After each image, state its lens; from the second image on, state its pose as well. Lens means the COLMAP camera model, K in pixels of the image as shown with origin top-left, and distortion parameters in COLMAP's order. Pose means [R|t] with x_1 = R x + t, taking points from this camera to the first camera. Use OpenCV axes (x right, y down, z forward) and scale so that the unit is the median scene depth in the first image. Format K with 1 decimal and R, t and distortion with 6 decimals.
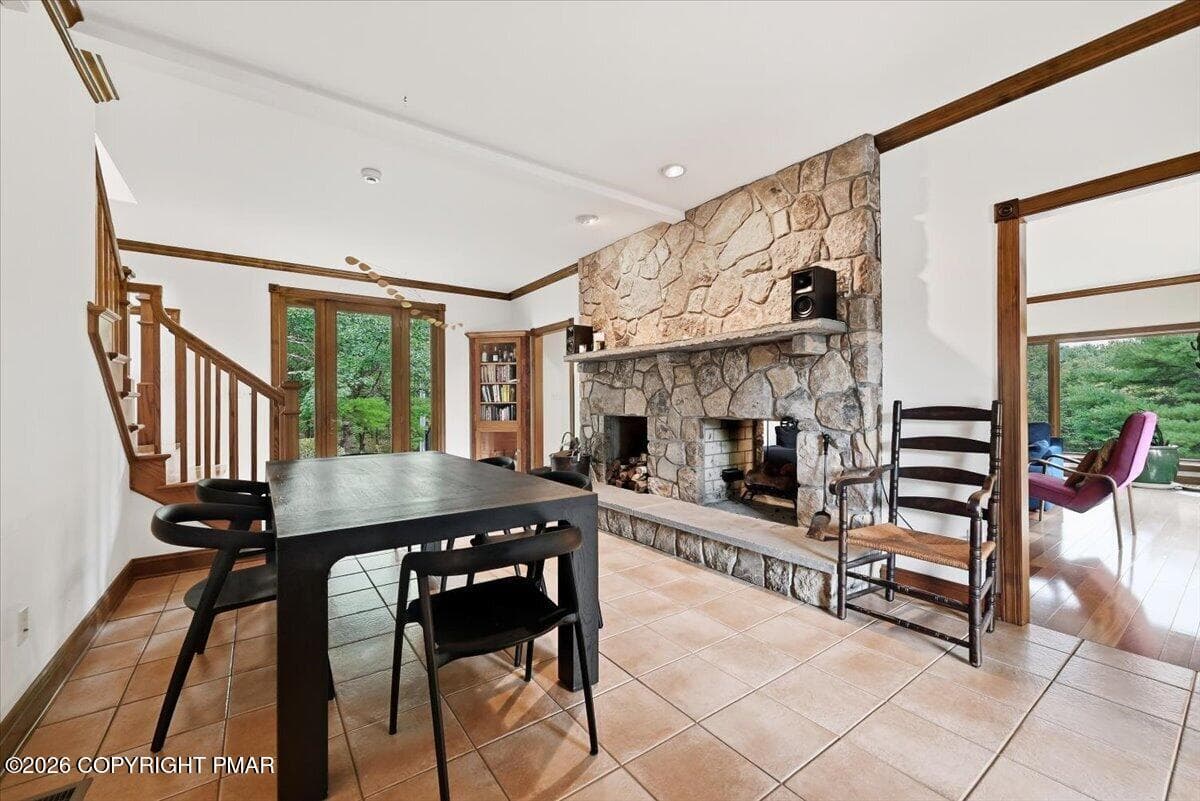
lens RADIAL K [[481.5, 0, 600.0], [0, 481.5, 400.5], [0, 0, 1]] dist [0.001045, 0.000073]
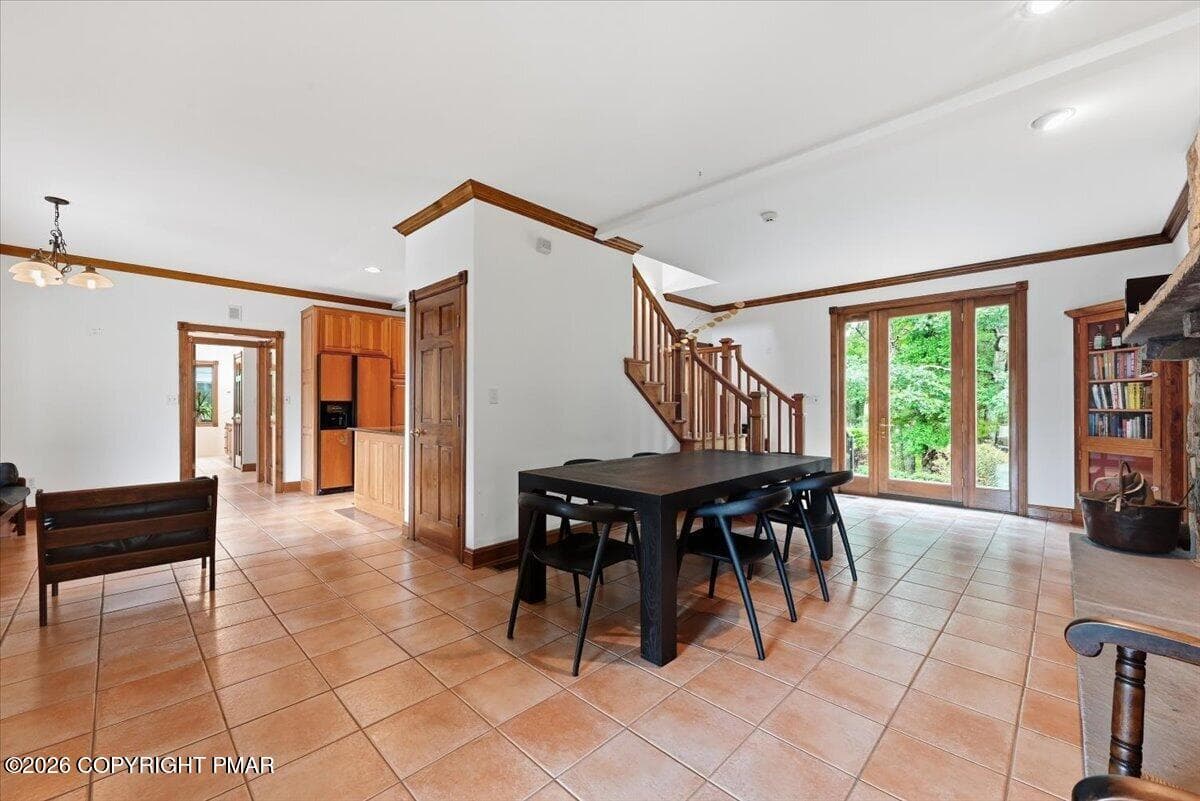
lens RADIAL K [[476.2, 0, 602.9], [0, 476.2, 397.8], [0, 0, 1]] dist [-0.000528, -0.000081]
pose [[0.168091, -0.007985, -0.985739, 0.766039], [0.000719, 0.999968, -0.007977, -0.017631], [0.985771, 0.000632, 0.168091, 0.497774]]
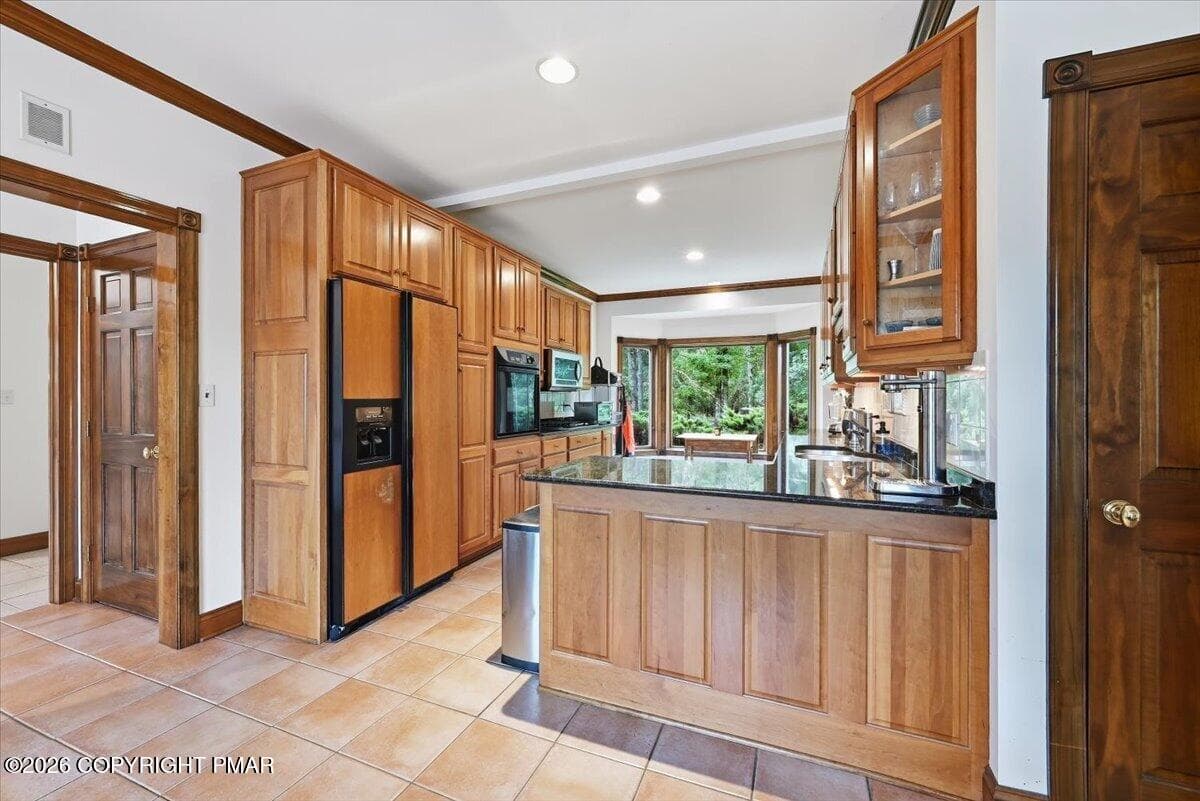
lens RADIAL K [[476.2, 0, 602.9], [0, 476.2, 397.8], [0, 0, 1]] dist [-0.000528, -0.000081]
pose [[0.522239, 0.006318, -0.852776, -0.574685], [-0.001995, 0.999979, 0.006187, -0.031264], [0.852797, -0.001530, 0.522241, -0.419181]]
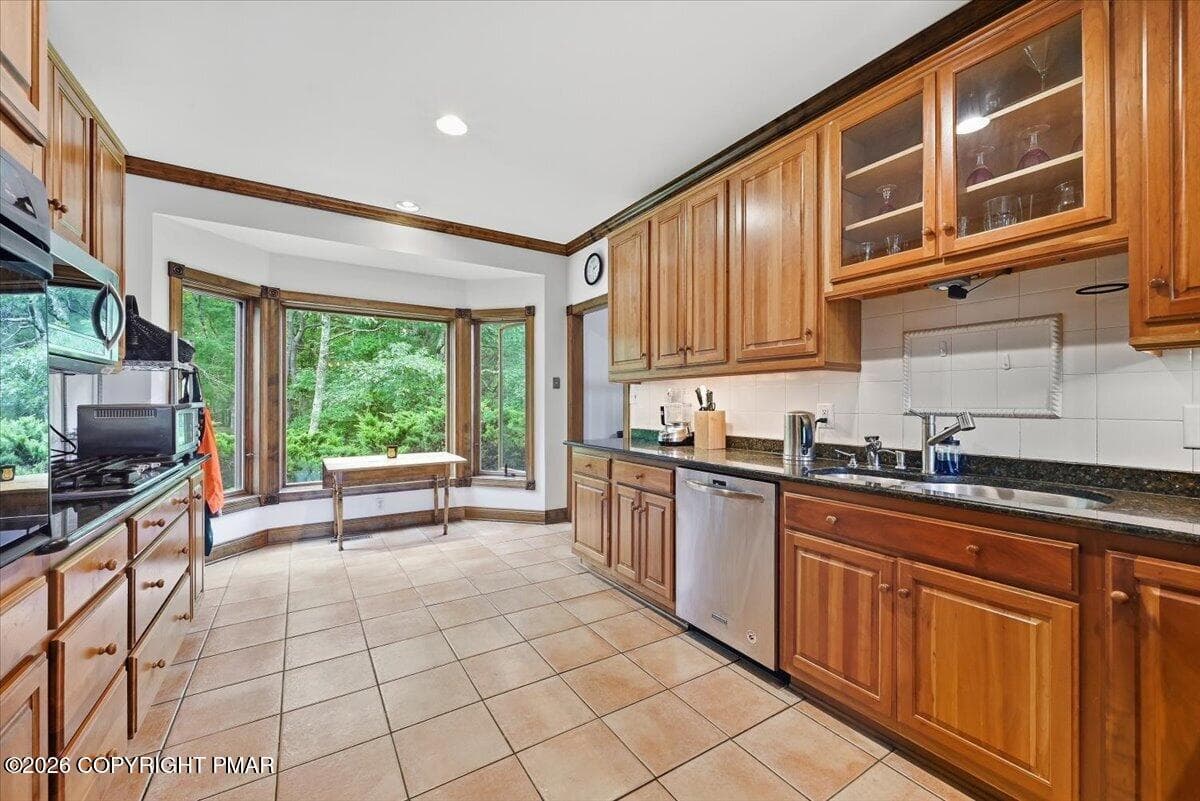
lens RADIAL K [[473.5, 0, 602.5], [0, 473.5, 402.7], [0, 0, 1]] dist [-0.000873, 0.000012]
pose [[0.998040, 0.006667, -0.062223, -1.476951], [-0.006422, 0.999971, 0.004135, -0.013301], [0.062249, -0.003728, 0.998054, -0.136597]]
